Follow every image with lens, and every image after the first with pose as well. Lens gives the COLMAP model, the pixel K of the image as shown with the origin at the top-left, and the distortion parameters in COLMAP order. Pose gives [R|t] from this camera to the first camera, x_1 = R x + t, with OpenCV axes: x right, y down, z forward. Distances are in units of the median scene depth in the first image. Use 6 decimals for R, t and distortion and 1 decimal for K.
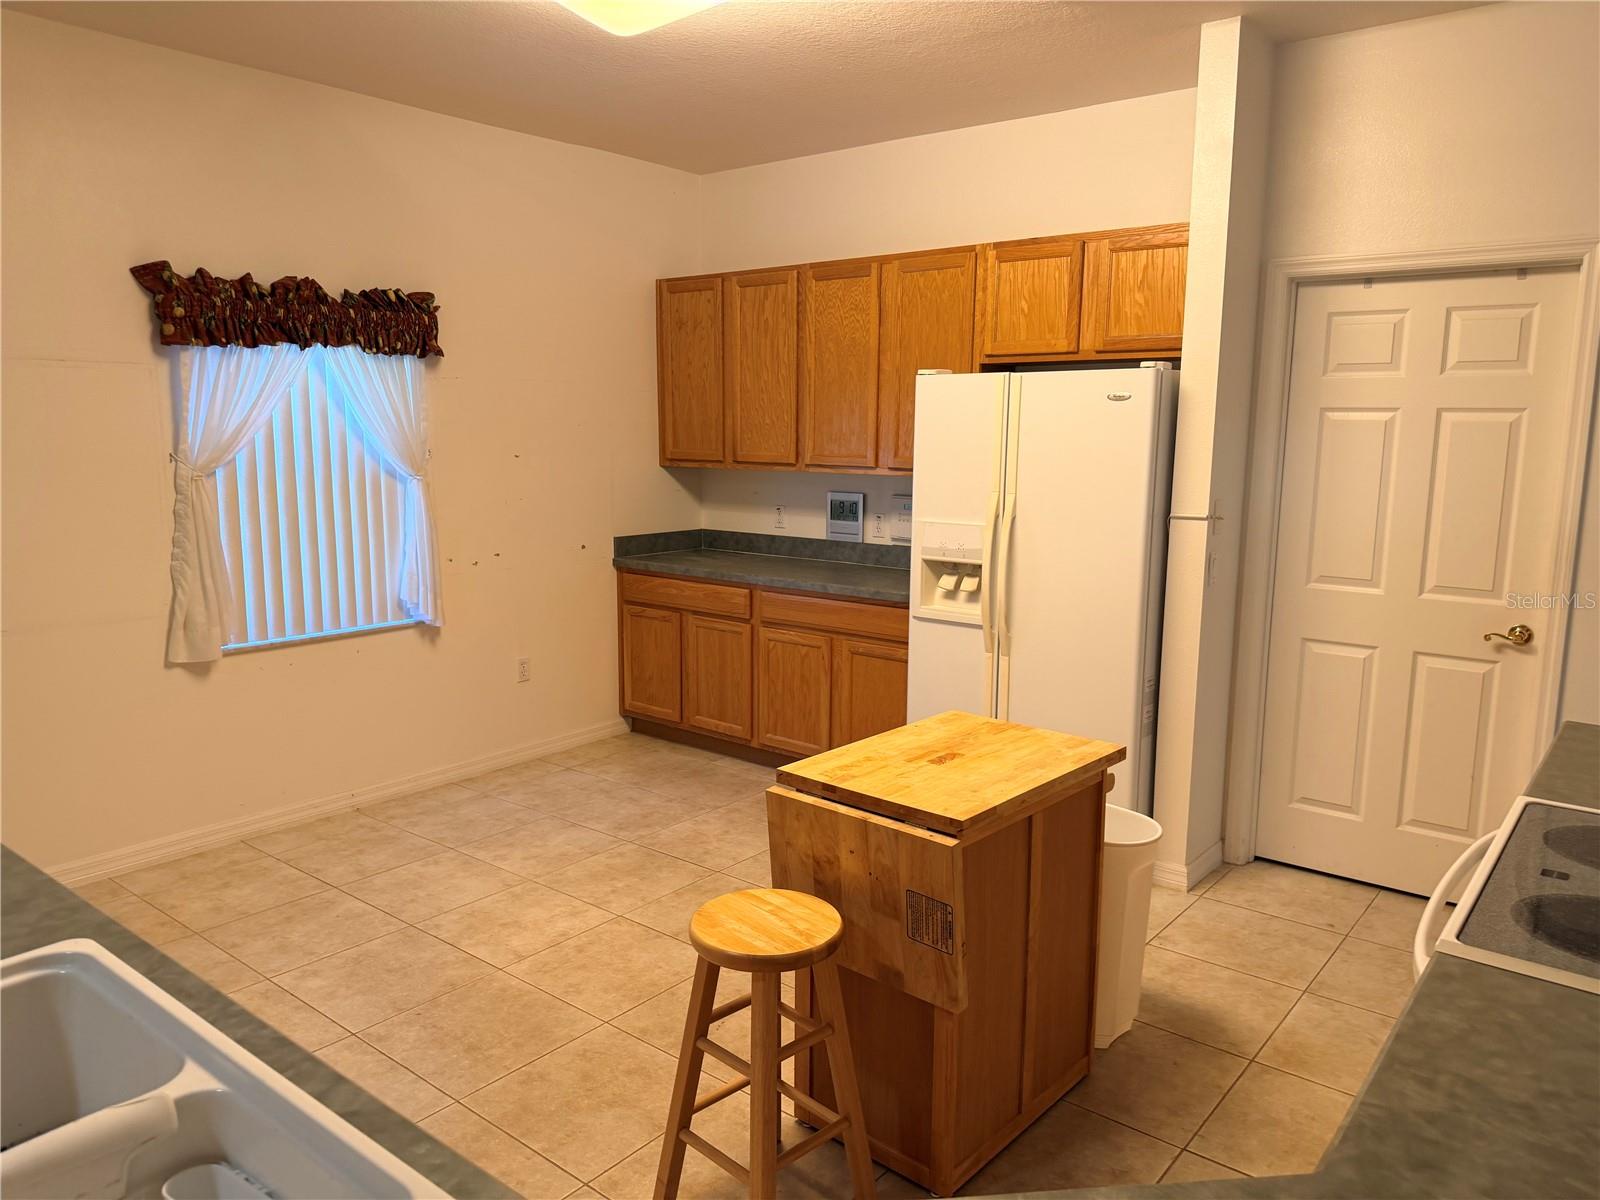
lens RADIAL K [[1136.9, 0, 801.3], [0, 1136.9, 603.3], [0, 0, 1]] dist [-0.008435, -0.004483]
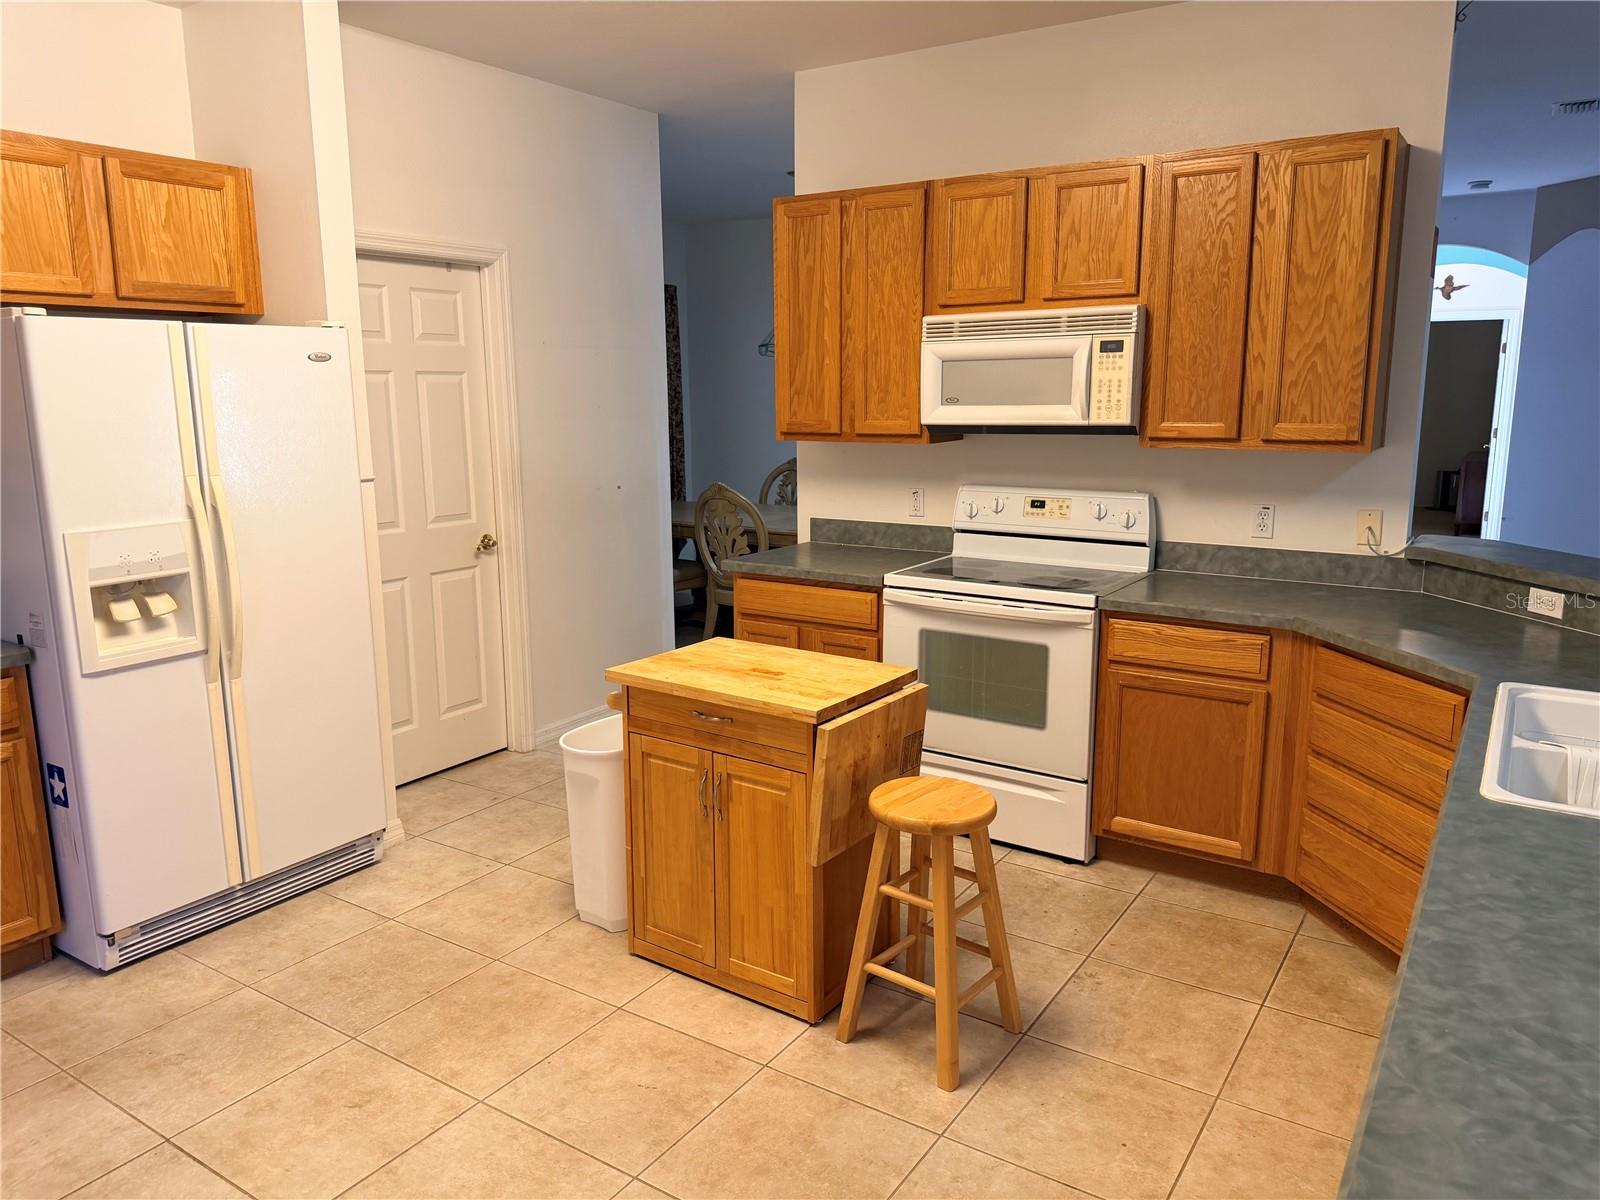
lens RADIAL K [[1136.9, 0, 801.1], [0, 1136.9, 600.0], [0, 0, 1]] dist [-0.008435, -0.004483]
pose [[-0.102832, -0.193912, 0.975614, -0.644730], [0.157159, 0.965327, 0.208433, -0.112554], [-0.982205, 0.174760, -0.068792, 0.652920]]
